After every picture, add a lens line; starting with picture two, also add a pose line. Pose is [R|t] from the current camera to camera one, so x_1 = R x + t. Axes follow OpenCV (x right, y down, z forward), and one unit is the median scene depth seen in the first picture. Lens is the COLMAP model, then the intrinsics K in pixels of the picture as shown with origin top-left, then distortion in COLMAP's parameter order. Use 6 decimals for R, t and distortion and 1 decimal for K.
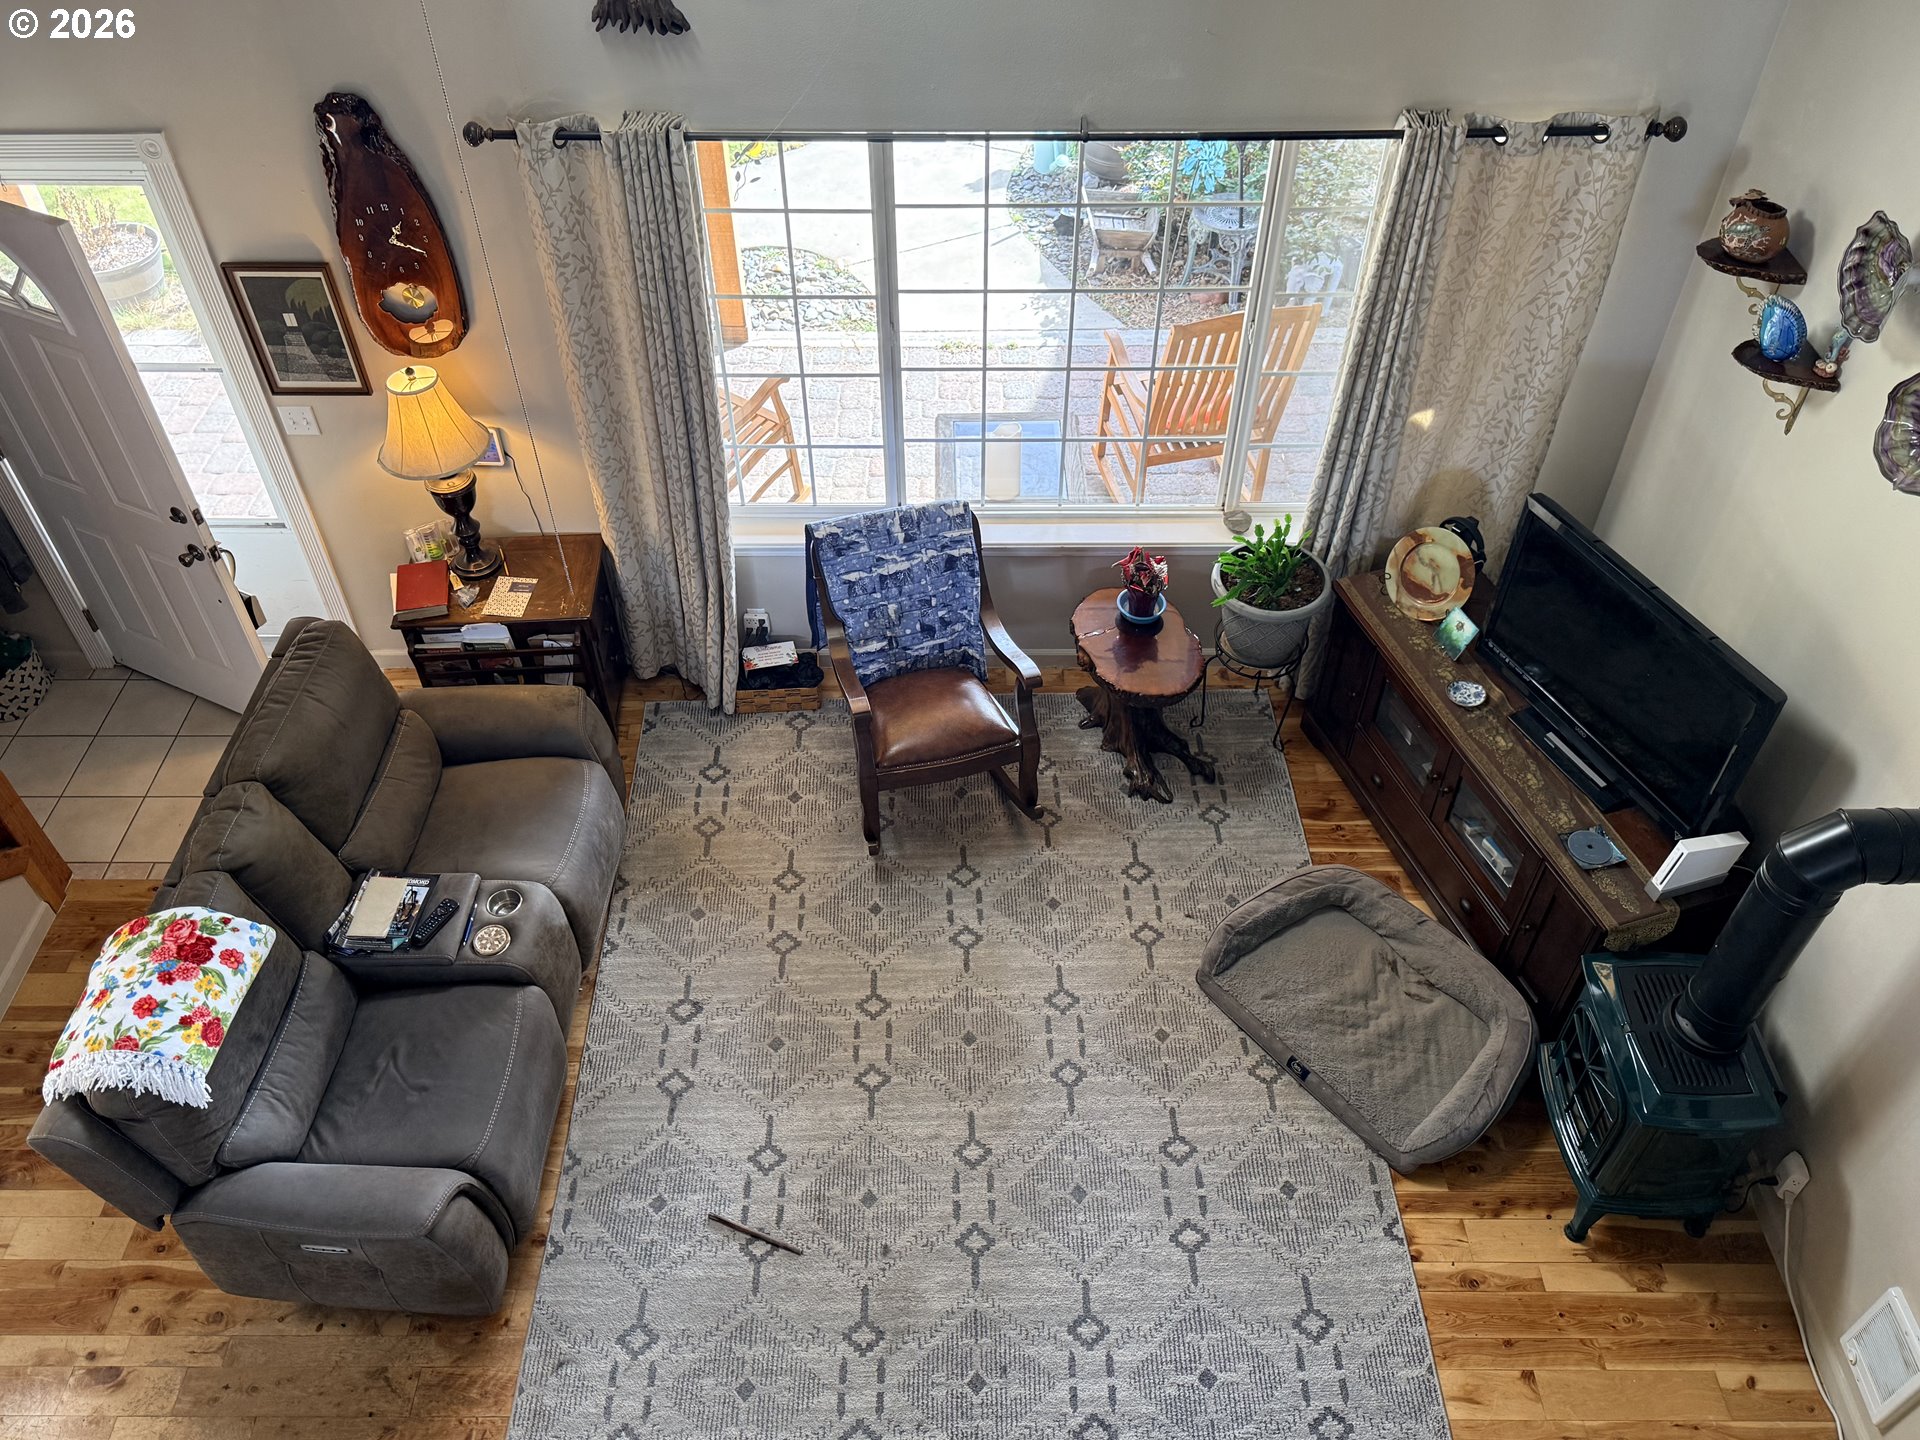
lens RADIAL K [[1469.6, 0, 961.2], [0, 1469.6, 714.3], [0, 0, 1]] dist [0.039350, -0.042007]
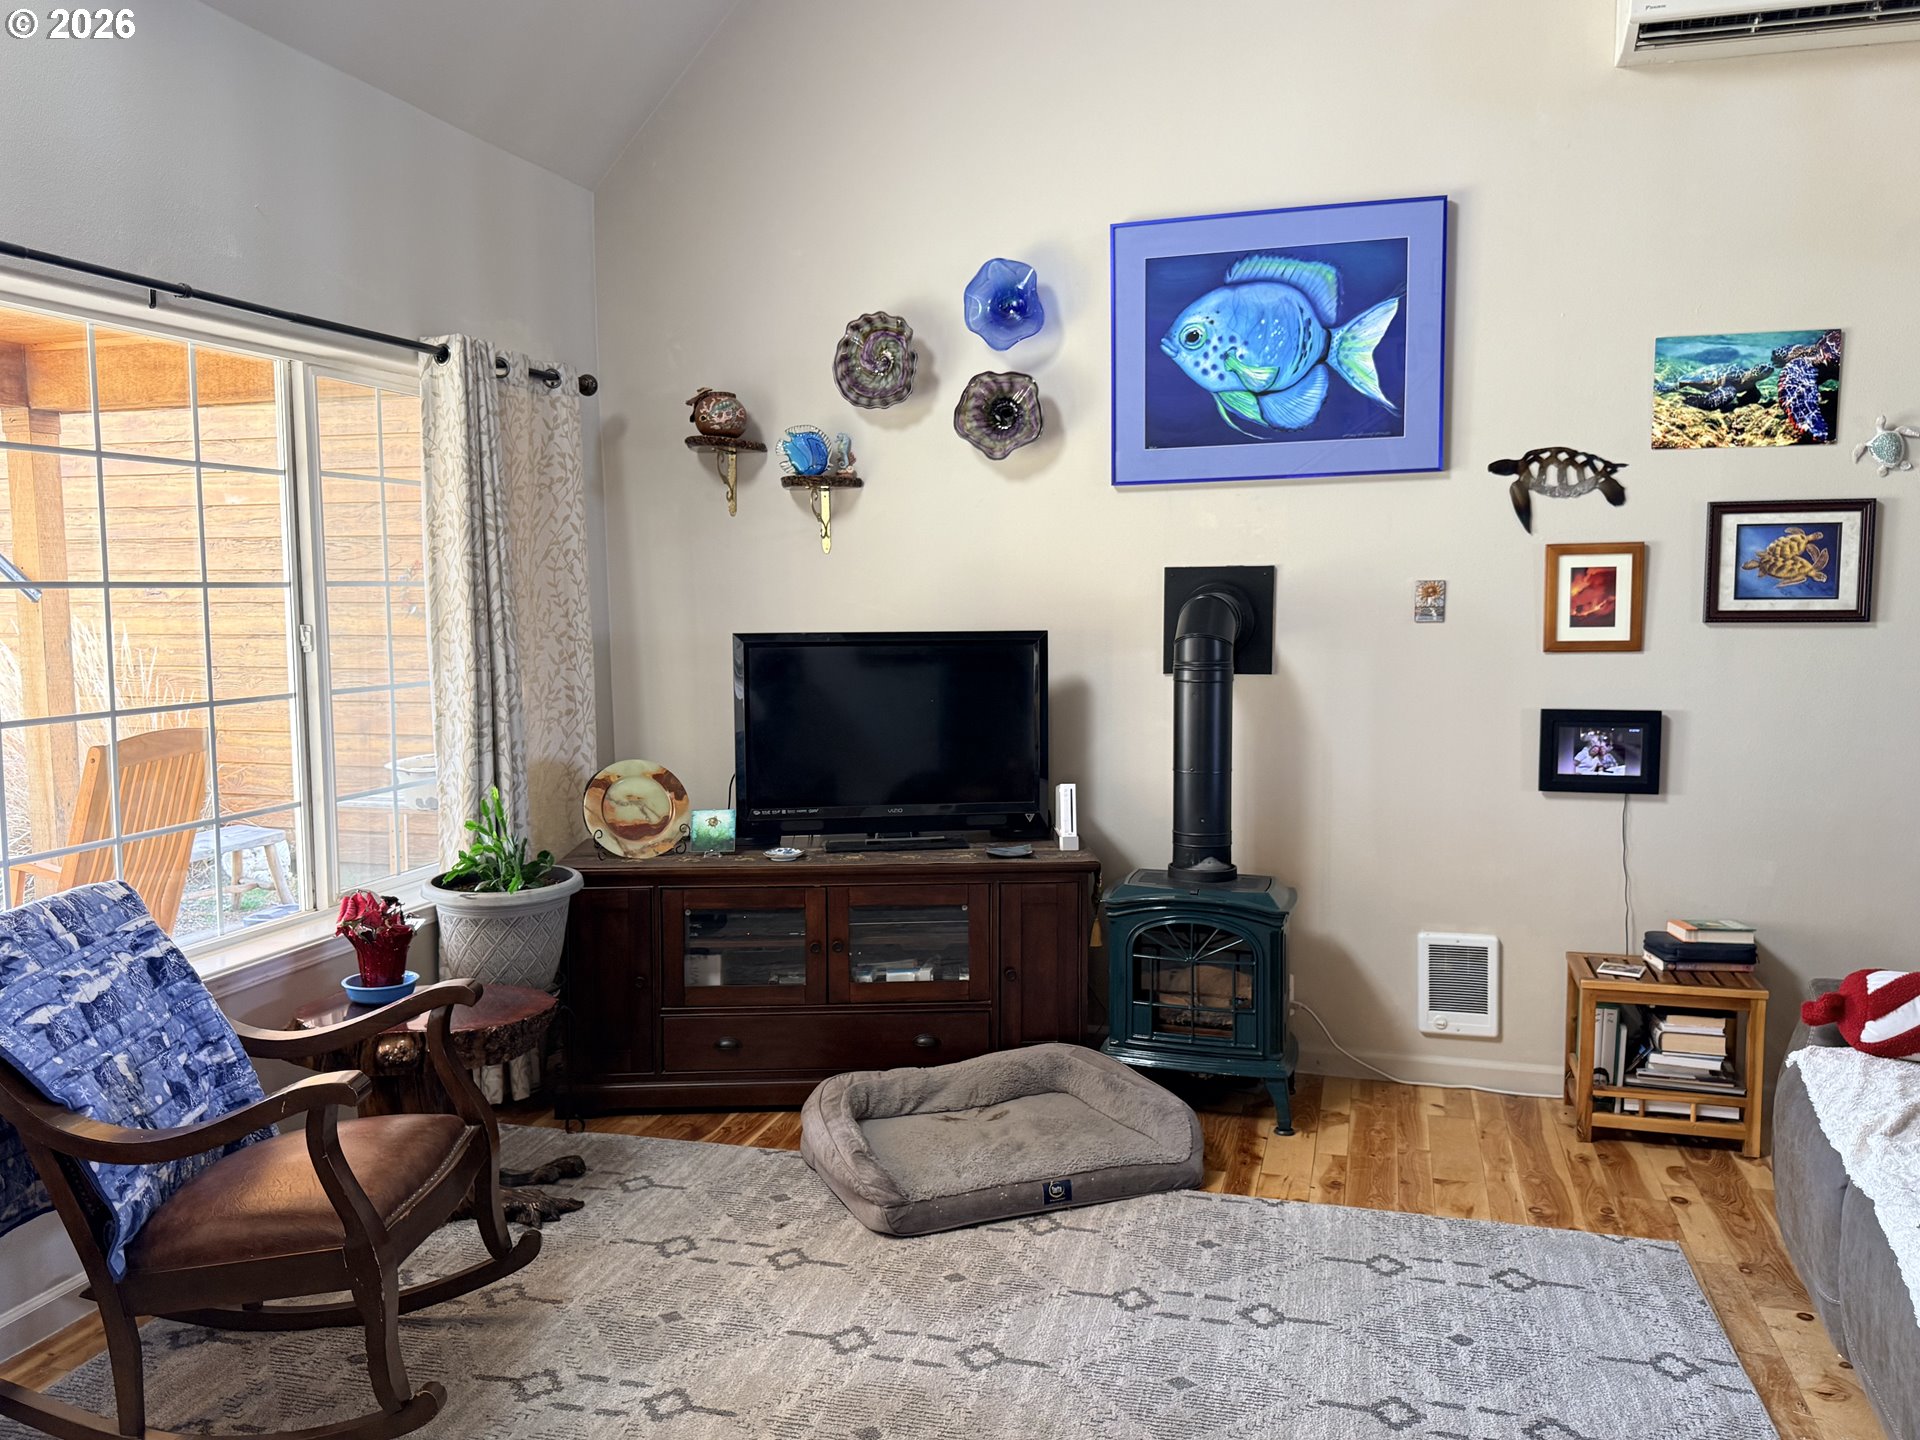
lens RADIAL K [[1469.6, 0, 969.6], [0, 1469.6, 722.0], [0, 0, 1]] dist [0.039350, -0.042007]
pose [[0.268052, -0.084114, 0.959726, -0.501710], [0.686157, 0.715943, -0.128896, 0.125243], [-0.676266, 0.693074, 0.249625, 0.640686]]
